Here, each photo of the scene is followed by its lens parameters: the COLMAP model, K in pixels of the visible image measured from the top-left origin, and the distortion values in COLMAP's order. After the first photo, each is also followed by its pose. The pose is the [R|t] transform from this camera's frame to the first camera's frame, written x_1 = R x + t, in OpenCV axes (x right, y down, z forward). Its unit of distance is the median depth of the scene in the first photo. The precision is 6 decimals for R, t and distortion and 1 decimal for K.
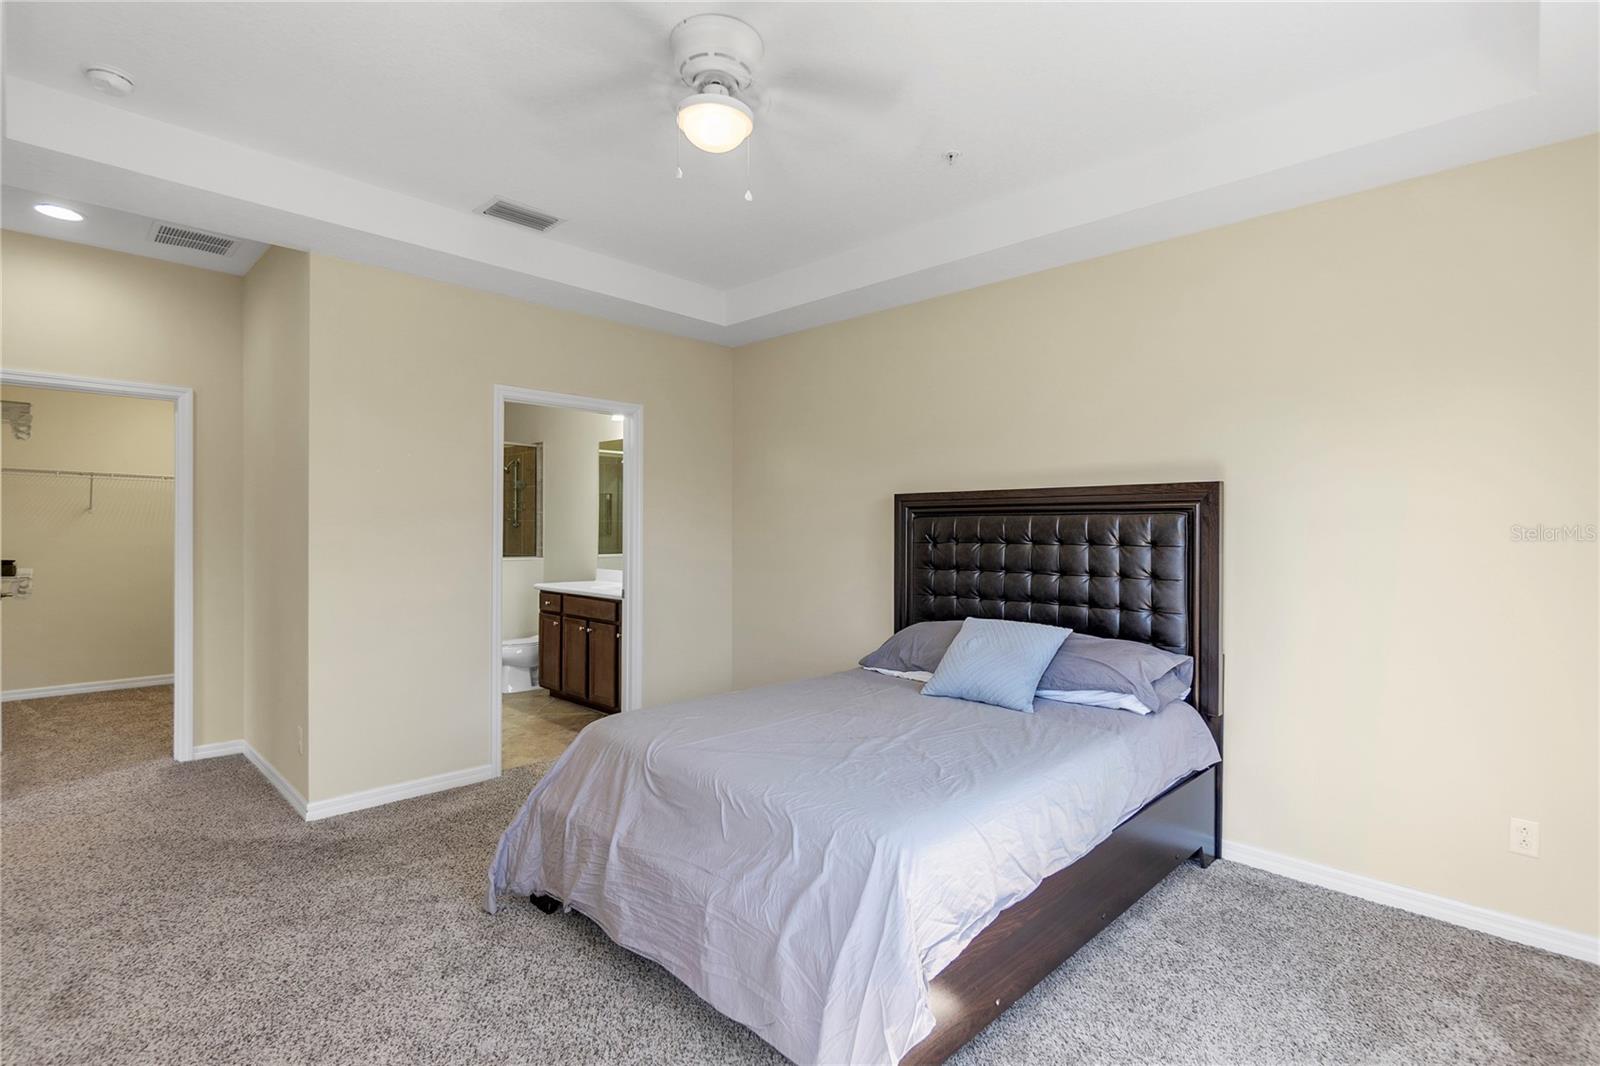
lens RADIAL K [[756.6, 0, 772.2], [0, 756.6, 522.9], [0, 0, 1]] dist [0.001063, 0.000144]
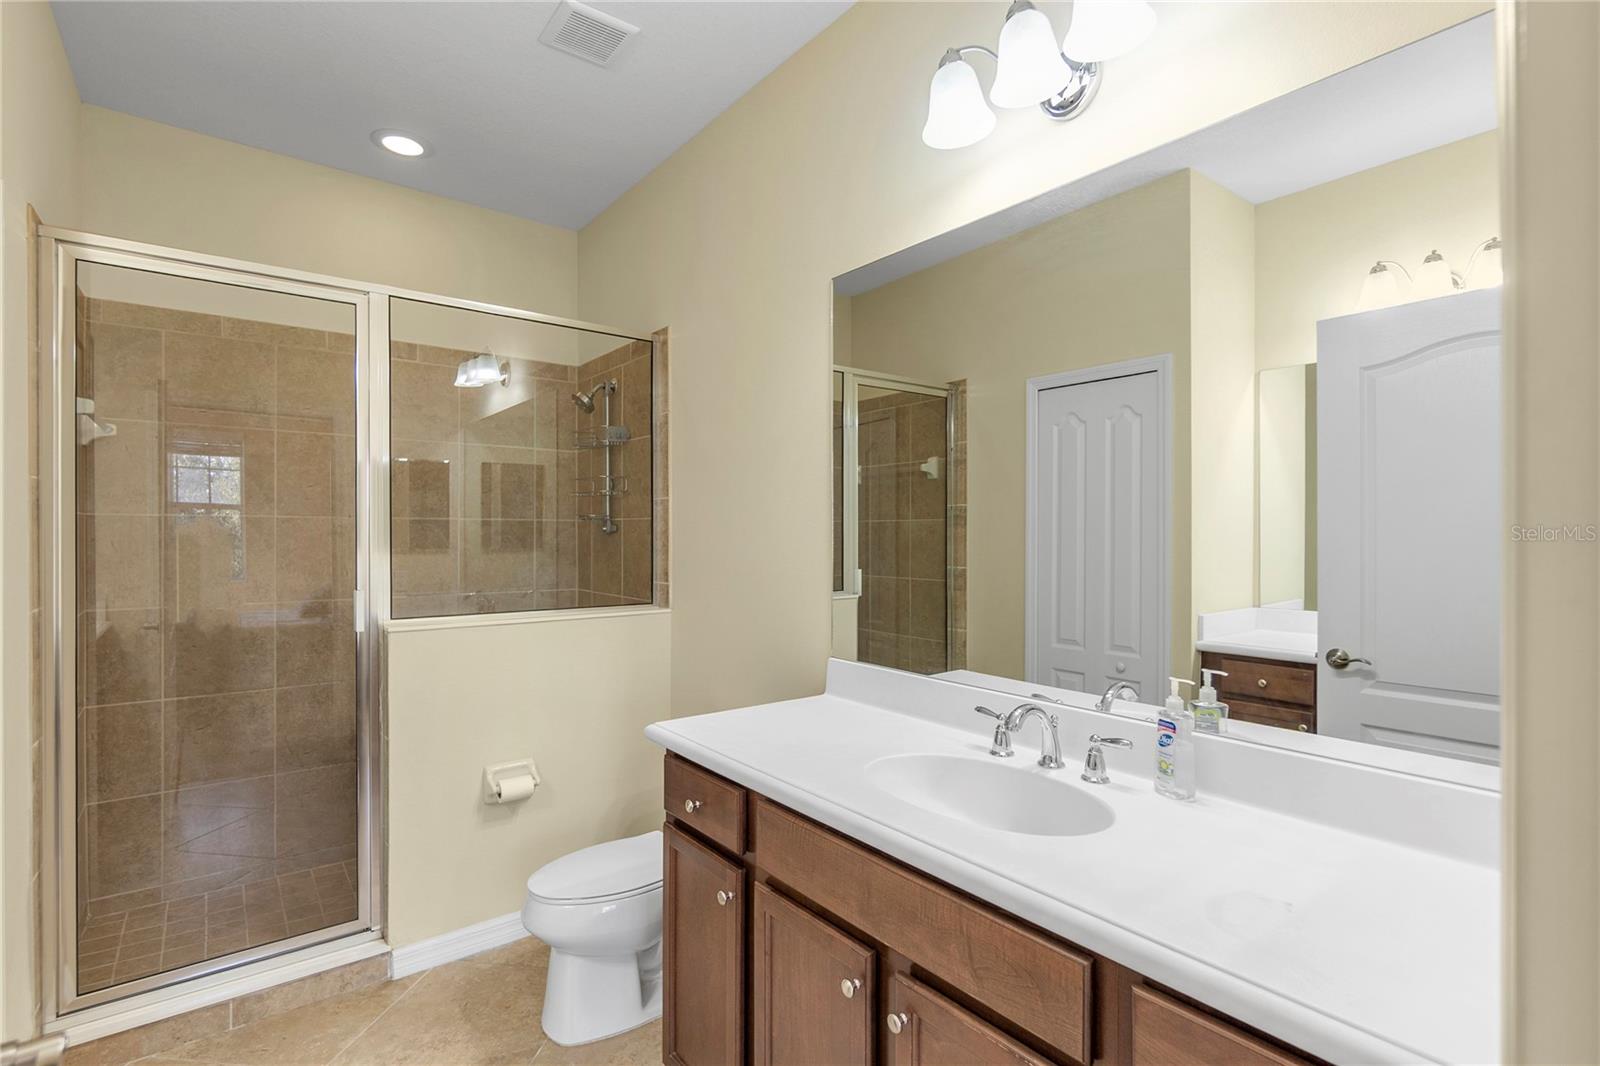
lens RADIAL K [[701.8, 0, 805.6], [0, 701.8, 532.2], [0, 0, 1]] dist [-0.001681, 0.000132]
pose [[0.995999, 0.001421, -0.089349, -0.194079], [-0.000265, 0.999916, 0.012952, -0.000687], [0.089360, -0.012876, 0.995916, 0.623371]]
